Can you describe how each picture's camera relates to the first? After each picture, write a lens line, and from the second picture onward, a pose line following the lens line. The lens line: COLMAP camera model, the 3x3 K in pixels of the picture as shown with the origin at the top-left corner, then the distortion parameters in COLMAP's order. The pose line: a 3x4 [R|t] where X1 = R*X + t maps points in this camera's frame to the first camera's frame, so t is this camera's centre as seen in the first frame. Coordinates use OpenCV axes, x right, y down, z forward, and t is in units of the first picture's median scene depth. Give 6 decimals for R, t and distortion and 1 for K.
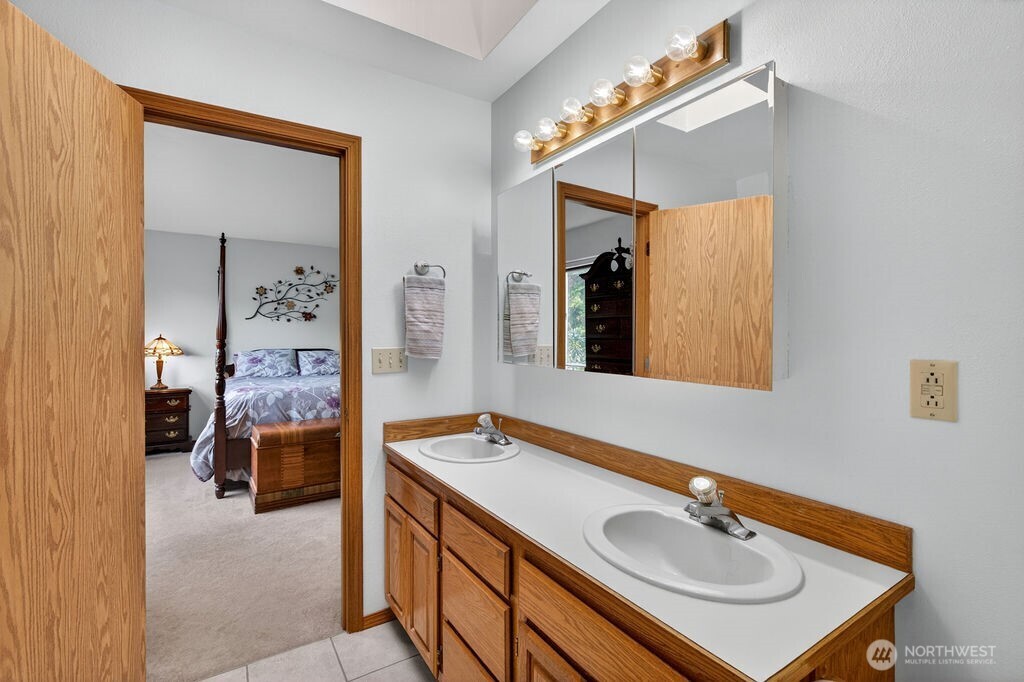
lens RADIAL K [[467.6, 0, 512.8], [0, 467.6, 339.5], [0, 0, 1]] dist [-0.000144, 0.000057]
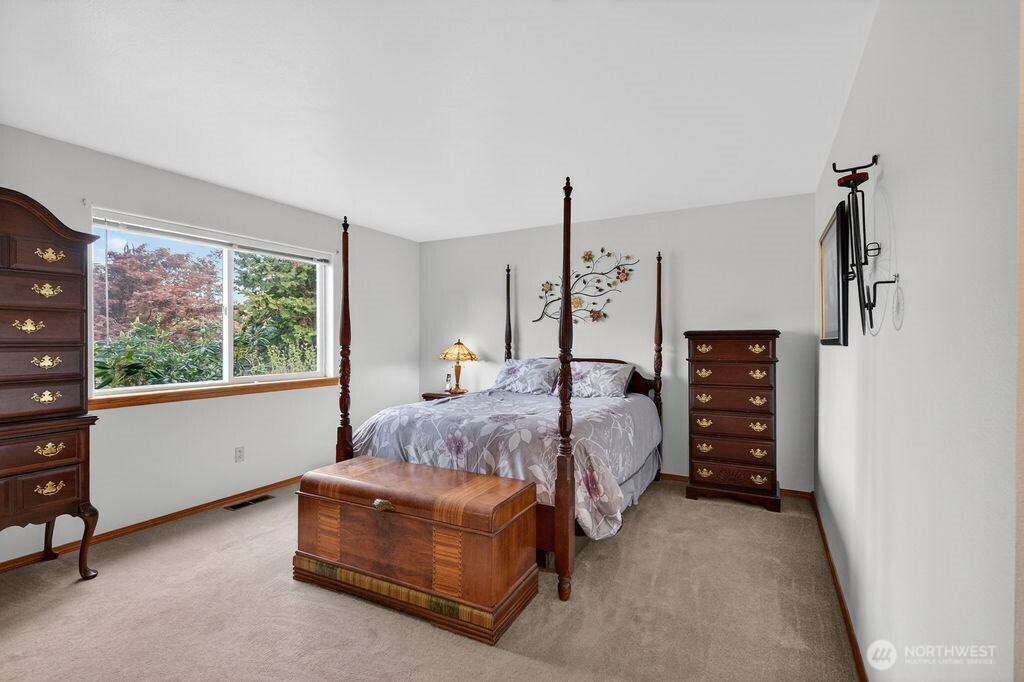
lens RADIAL K [[467.6, 0, 512.8], [0, 467.6, 339.2], [0, 0, 1]] dist [-0.000144, 0.000057]
pose [[0.488129, 0.000266, -0.872771, 0.175197], [-0.010774, 0.999926, -0.005721, -0.006559], [0.872705, 0.012196, 0.488095, 0.596240]]
